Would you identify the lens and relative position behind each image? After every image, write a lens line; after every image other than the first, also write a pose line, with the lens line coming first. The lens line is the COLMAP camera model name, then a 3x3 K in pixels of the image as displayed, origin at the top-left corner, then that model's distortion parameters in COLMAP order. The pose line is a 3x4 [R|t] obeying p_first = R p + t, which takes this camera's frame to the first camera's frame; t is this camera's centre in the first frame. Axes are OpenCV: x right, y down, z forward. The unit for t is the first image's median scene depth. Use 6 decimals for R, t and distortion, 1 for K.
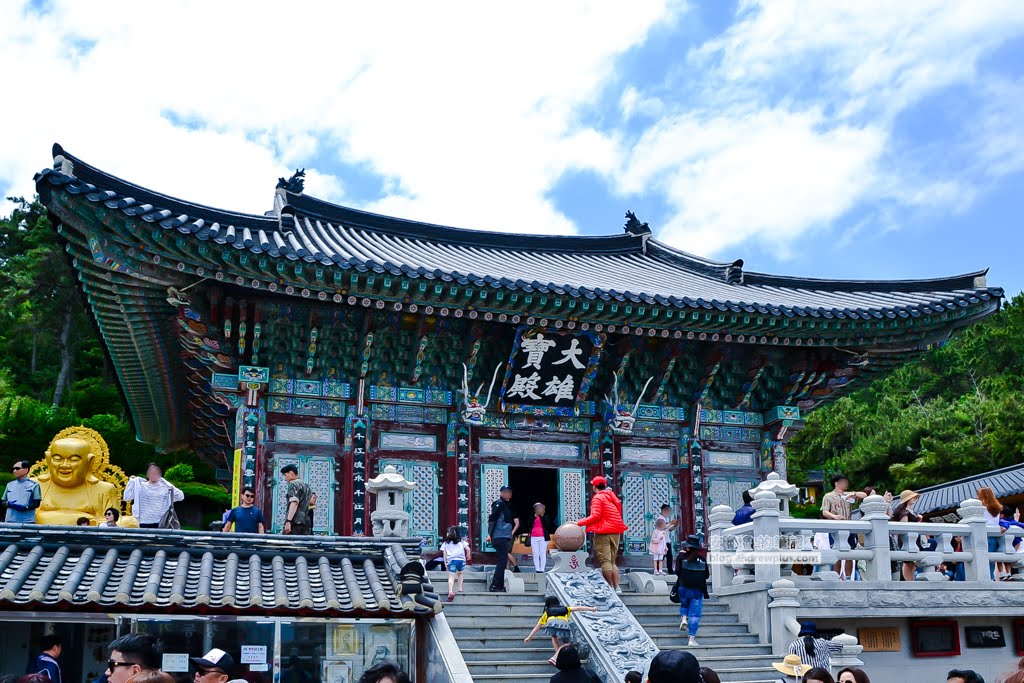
lens RADIAL K [[875.5, 0, 512.0], [0, 875.5, 341.5], [0, 0, 1]] dist [-0.047088, 0.013334]
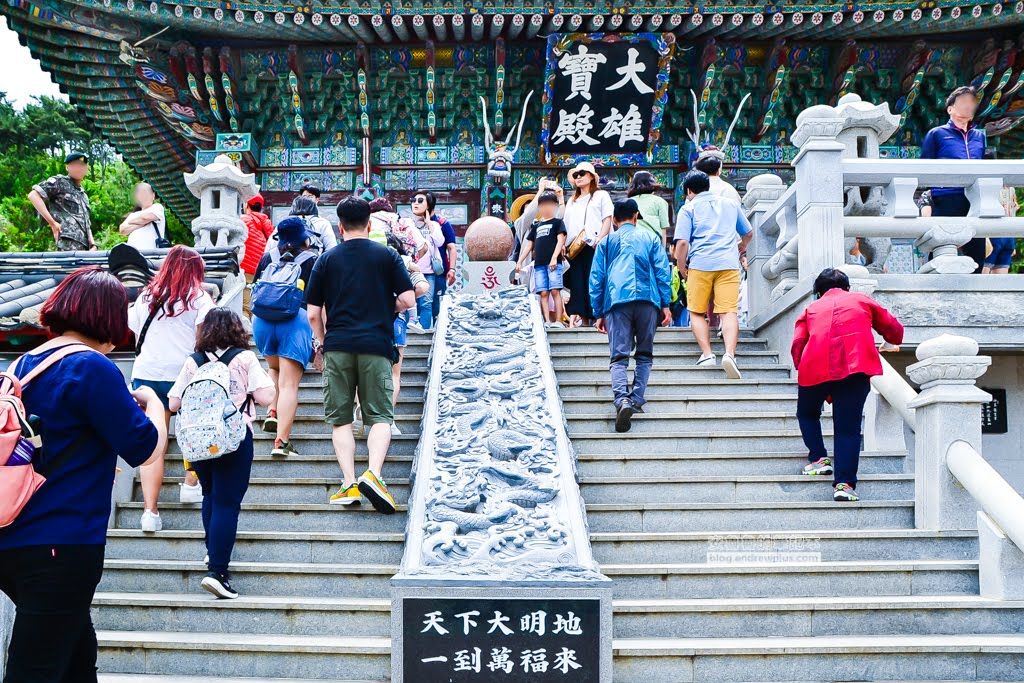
lens RADIAL K [[875.5, 0, 512.0], [0, 875.5, 341.5], [0, 0, 1]] dist [-0.047088, 0.013334]
pose [[0.969106, -0.048391, -0.241852, 0.134947], [0.082234, 0.987852, 0.131858, 0.130345], [0.232533, -0.147673, 0.961312, 0.250614]]
